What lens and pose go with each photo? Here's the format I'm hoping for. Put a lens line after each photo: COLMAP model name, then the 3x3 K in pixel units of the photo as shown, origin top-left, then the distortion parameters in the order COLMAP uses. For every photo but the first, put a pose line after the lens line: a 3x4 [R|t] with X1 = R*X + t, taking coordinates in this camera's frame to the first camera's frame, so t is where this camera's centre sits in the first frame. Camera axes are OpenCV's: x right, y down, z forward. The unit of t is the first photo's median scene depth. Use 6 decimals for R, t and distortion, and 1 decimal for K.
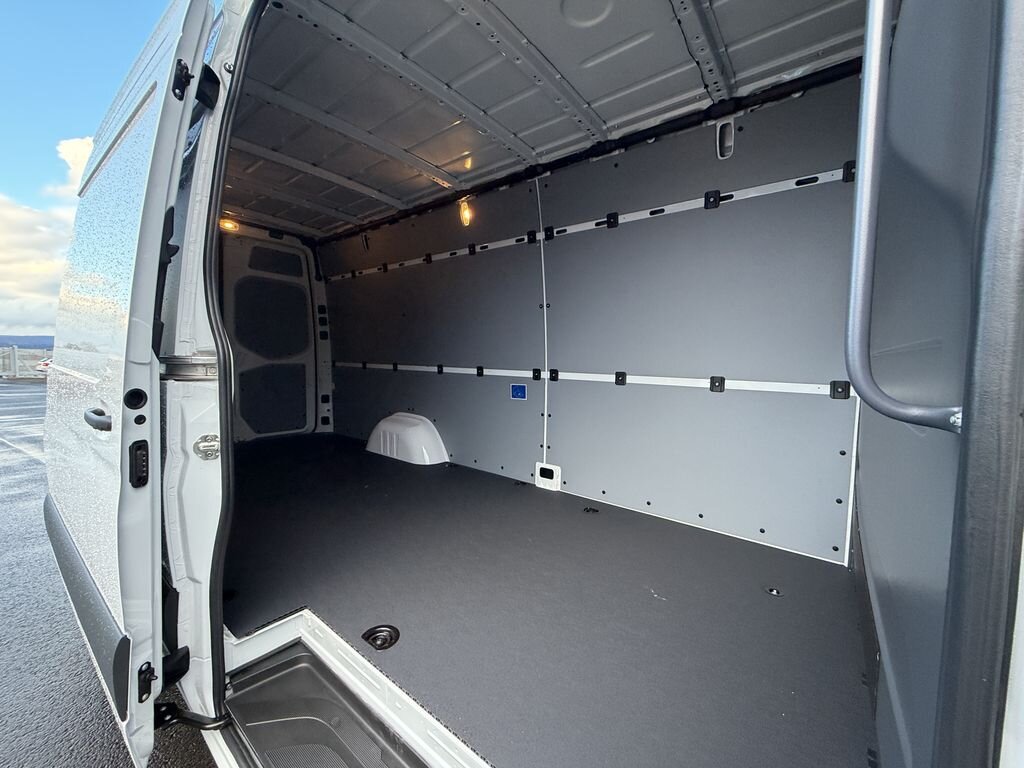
lens RADIAL K [[409.7, 0, 518.0], [0, 409.7, 383.8], [0, 0, 1]] dist [-0.001713, -0.000395]
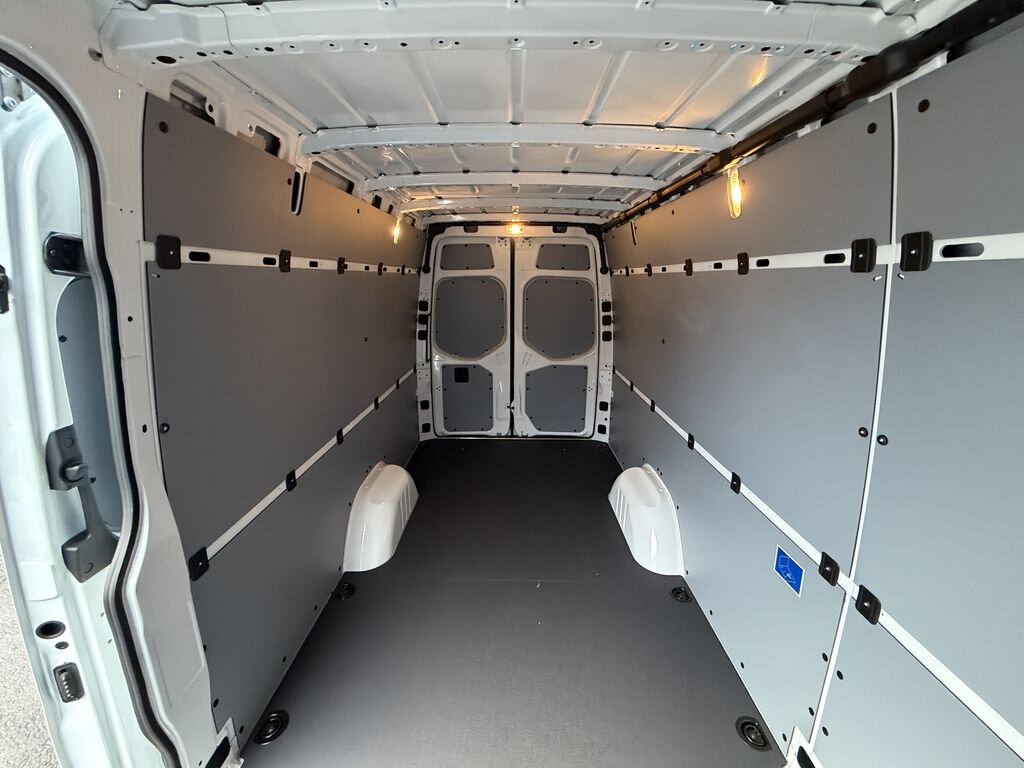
lens RADIAL K [[409.7, 0, 509.9], [0, 409.7, 379.7], [0, 0, 1]] dist [-0.001713, -0.000395]
pose [[0.601391, 0.182554, -0.777819, 0.109902], [-0.046903, 0.979934, 0.193726, -0.221326], [0.797577, -0.080023, 0.597886, 0.370900]]
